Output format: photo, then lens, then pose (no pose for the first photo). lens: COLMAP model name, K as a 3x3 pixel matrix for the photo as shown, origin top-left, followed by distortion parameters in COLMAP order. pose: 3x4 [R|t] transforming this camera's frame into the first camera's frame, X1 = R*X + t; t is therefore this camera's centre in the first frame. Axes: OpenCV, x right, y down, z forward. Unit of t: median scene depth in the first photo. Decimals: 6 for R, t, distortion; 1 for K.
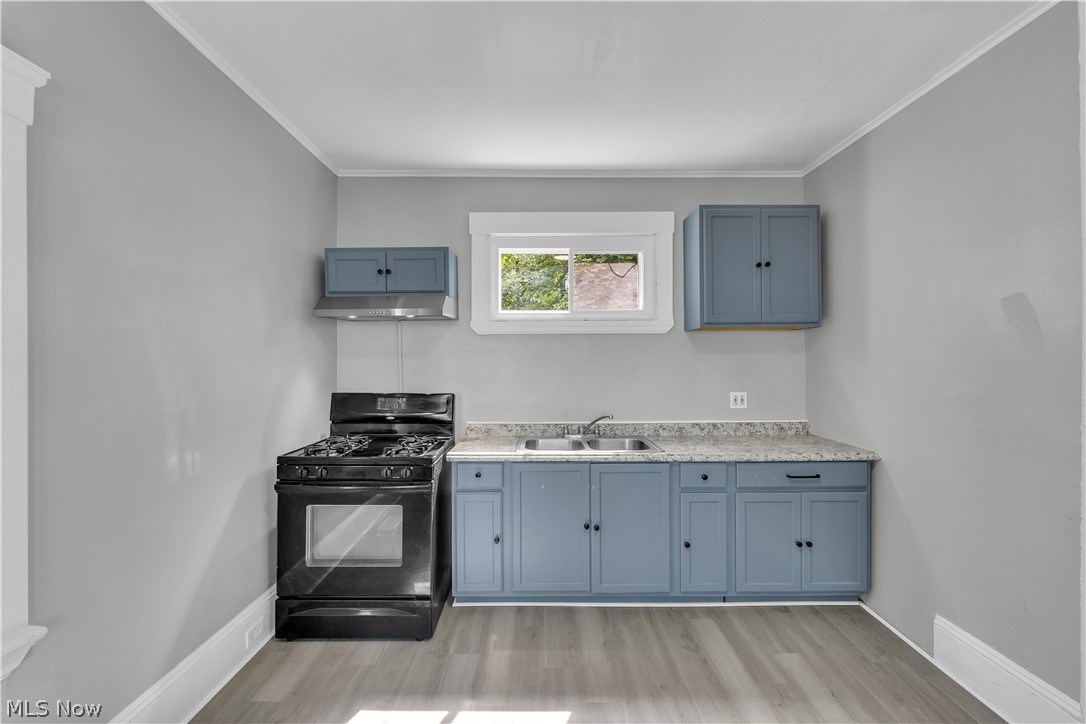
lens RADIAL K [[451.3, 0, 540.2], [0, 451.3, 360.9], [0, 0, 1]] dist [0.013983, 0.000630]
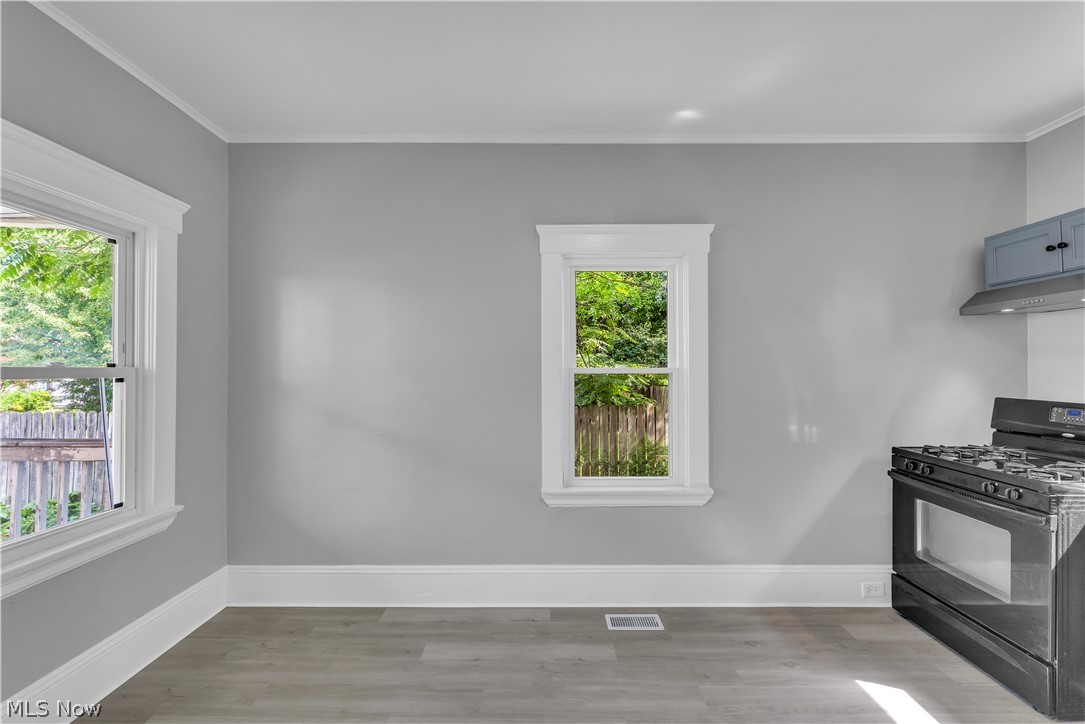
lens RADIAL K [[450.8, 0, 542.0], [0, 450.8, 369.9], [0, 0, 1]] dist [0.013983, 0.000630]
pose [[0.001397, 0.007482, -0.999971, 0.543868], [0.002119, 0.999970, 0.007485, 0.010099], [0.999997, -0.002129, 0.001381, 0.131411]]
